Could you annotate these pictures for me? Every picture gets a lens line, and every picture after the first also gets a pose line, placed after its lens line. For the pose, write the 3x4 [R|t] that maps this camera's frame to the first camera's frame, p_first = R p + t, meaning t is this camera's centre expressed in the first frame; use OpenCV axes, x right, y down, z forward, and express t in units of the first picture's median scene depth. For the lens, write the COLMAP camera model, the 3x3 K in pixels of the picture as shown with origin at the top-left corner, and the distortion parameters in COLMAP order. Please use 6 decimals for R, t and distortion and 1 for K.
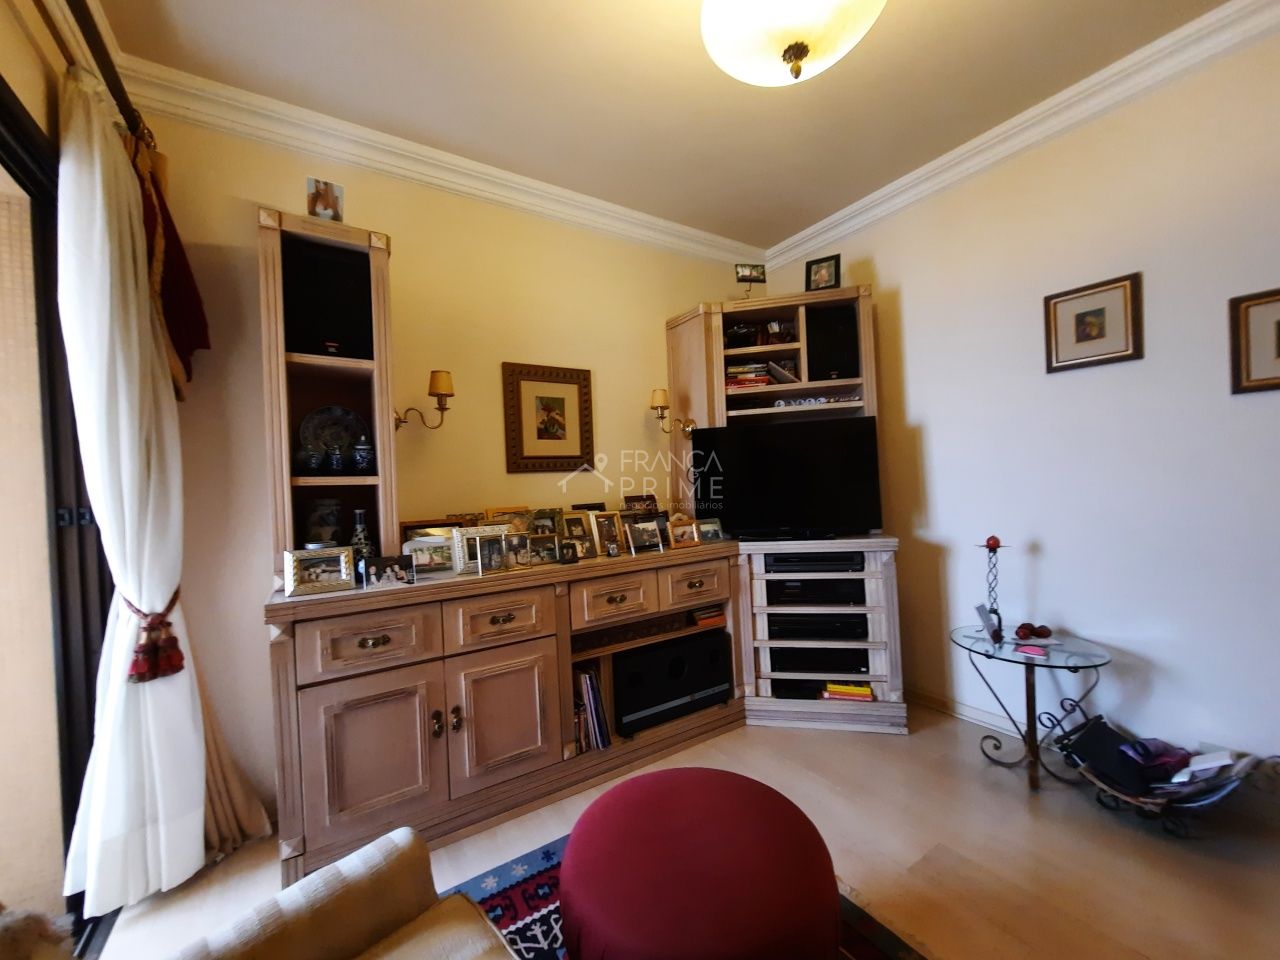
lens RADIAL K [[513.3, 0, 638.5], [0, 513.3, 485.2], [0, 0, 1]] dist [0.000835, 0.000652]
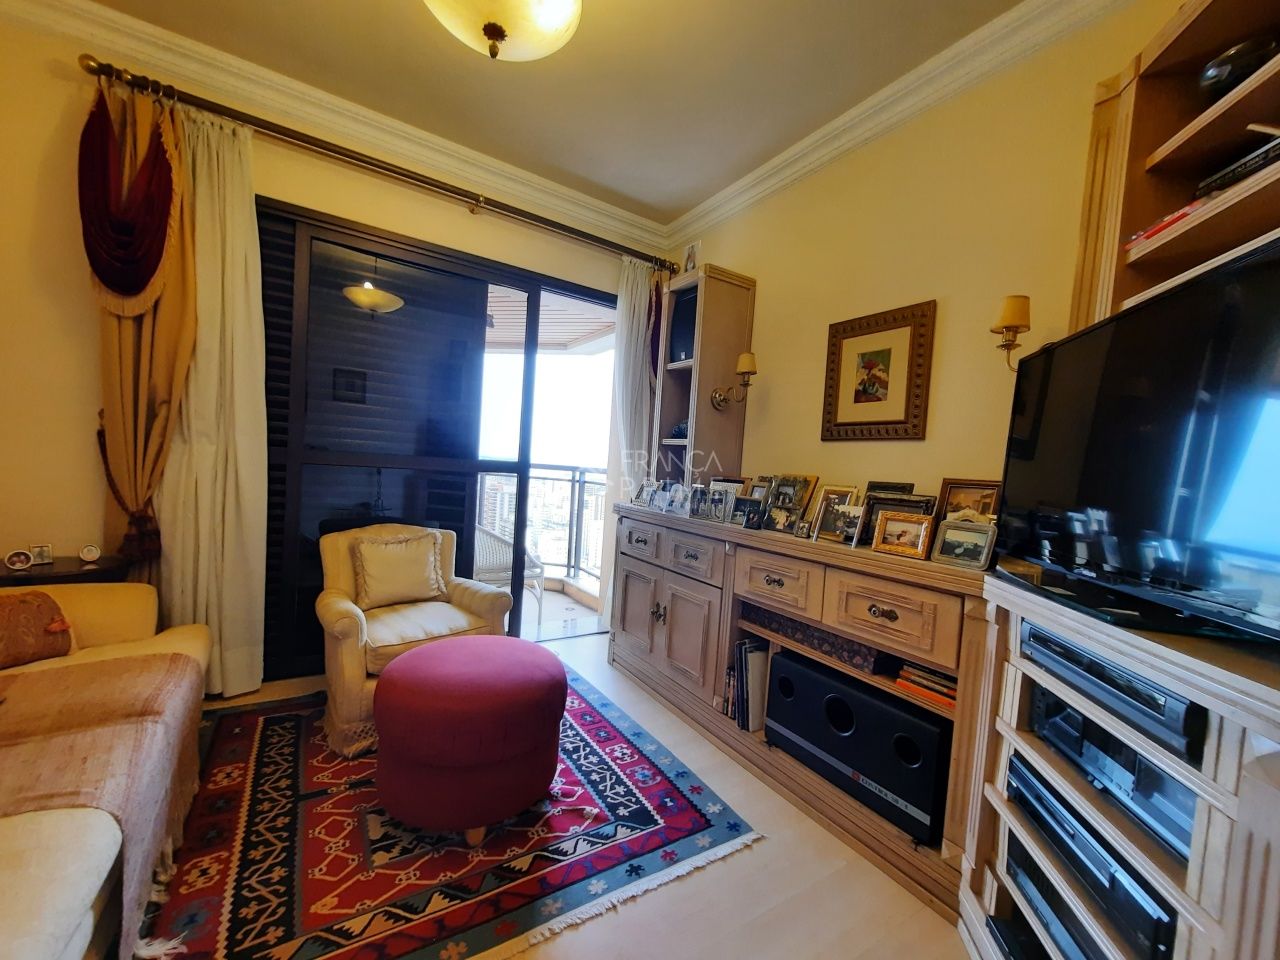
lens RADIAL K [[513.3, 0, 638.5], [0, 513.3, 487.3], [0, 0, 1]] dist [0.000835, 0.000652]
pose [[-0.022272, 0.079765, -0.996565, 0.715152], [-0.069558, 0.994273, 0.081136, 0.007988], [0.997329, 0.071126, -0.016596, 0.676149]]
